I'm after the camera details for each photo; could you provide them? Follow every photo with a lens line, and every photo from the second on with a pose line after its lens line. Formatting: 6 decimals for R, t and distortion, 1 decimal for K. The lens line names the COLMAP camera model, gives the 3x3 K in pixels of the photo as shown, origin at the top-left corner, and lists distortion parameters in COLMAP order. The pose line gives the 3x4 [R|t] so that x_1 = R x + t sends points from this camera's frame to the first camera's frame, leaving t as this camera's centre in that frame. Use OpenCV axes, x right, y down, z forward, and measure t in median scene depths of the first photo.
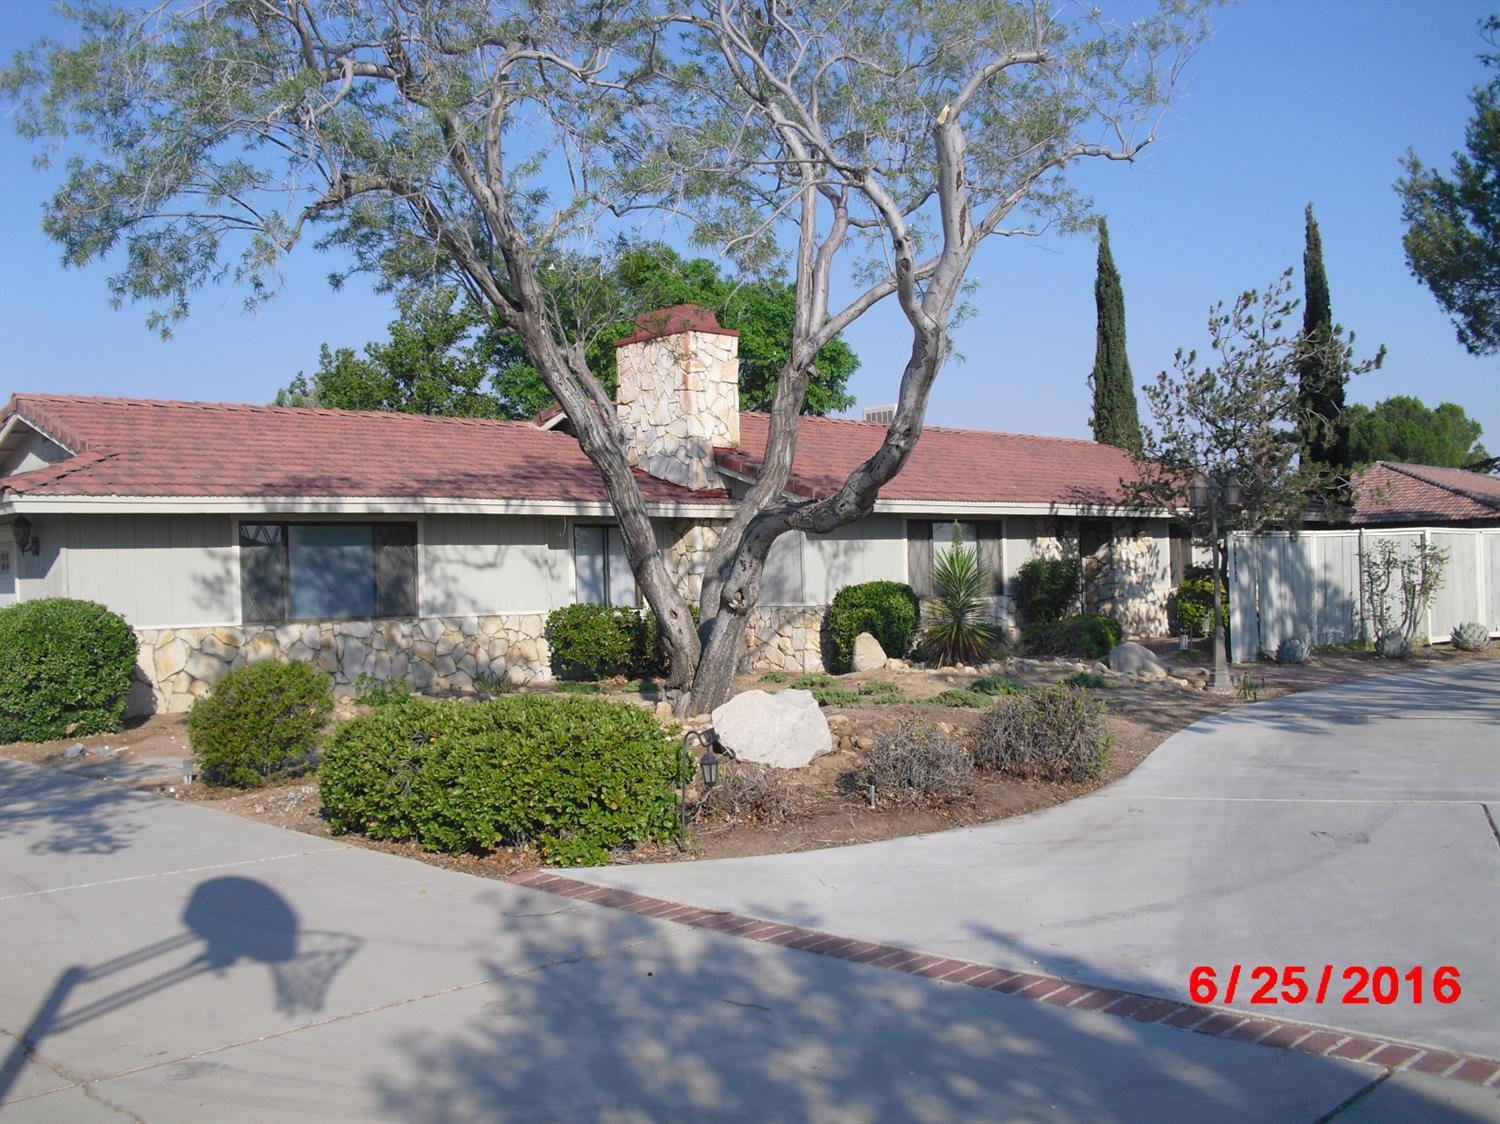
lens RADIAL K [[1520.5, 0, 750.5], [0, 1520.5, 446.4], [0, 0, 1]] dist [-0.250344, 0.254042]
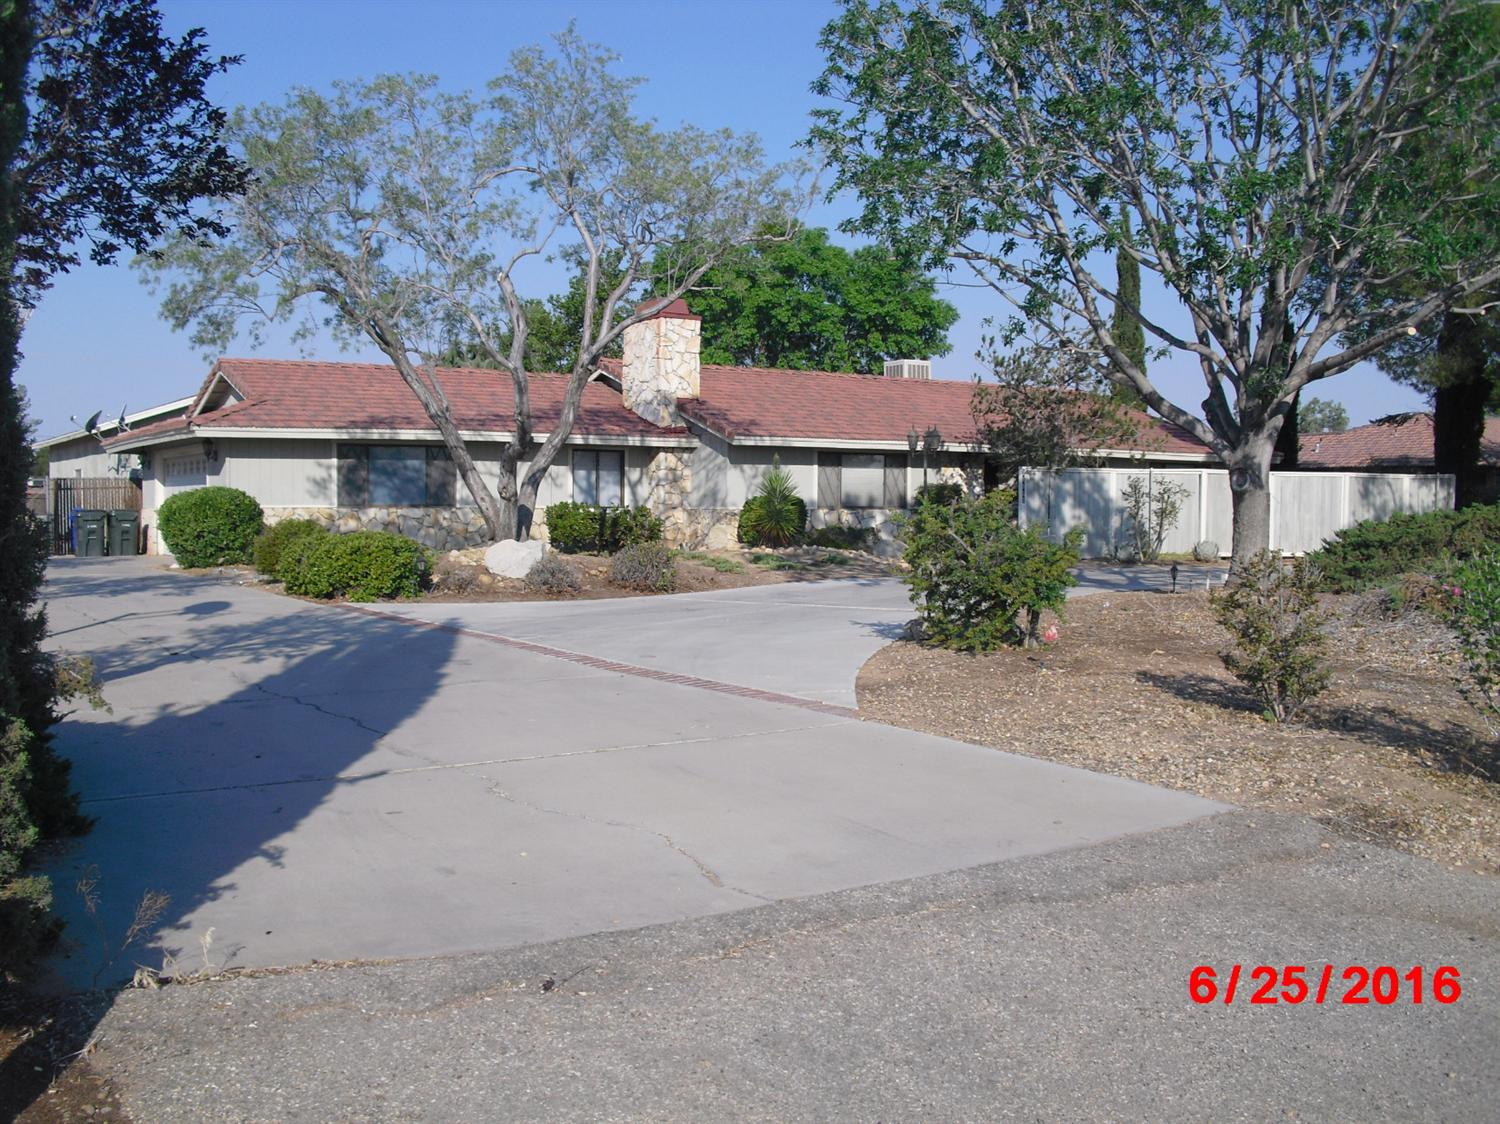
lens RADIAL K [[1520.5, 0, 750.5], [0, 1520.5, 446.4], [0, 0, 1]] dist [-0.250344, 0.254042]
pose [[0.981355, 0.026343, -0.190389, 0.333852], [-0.016440, 0.998437, 0.053411, -0.033267], [0.191498, -0.049285, 0.980255, -0.418623]]
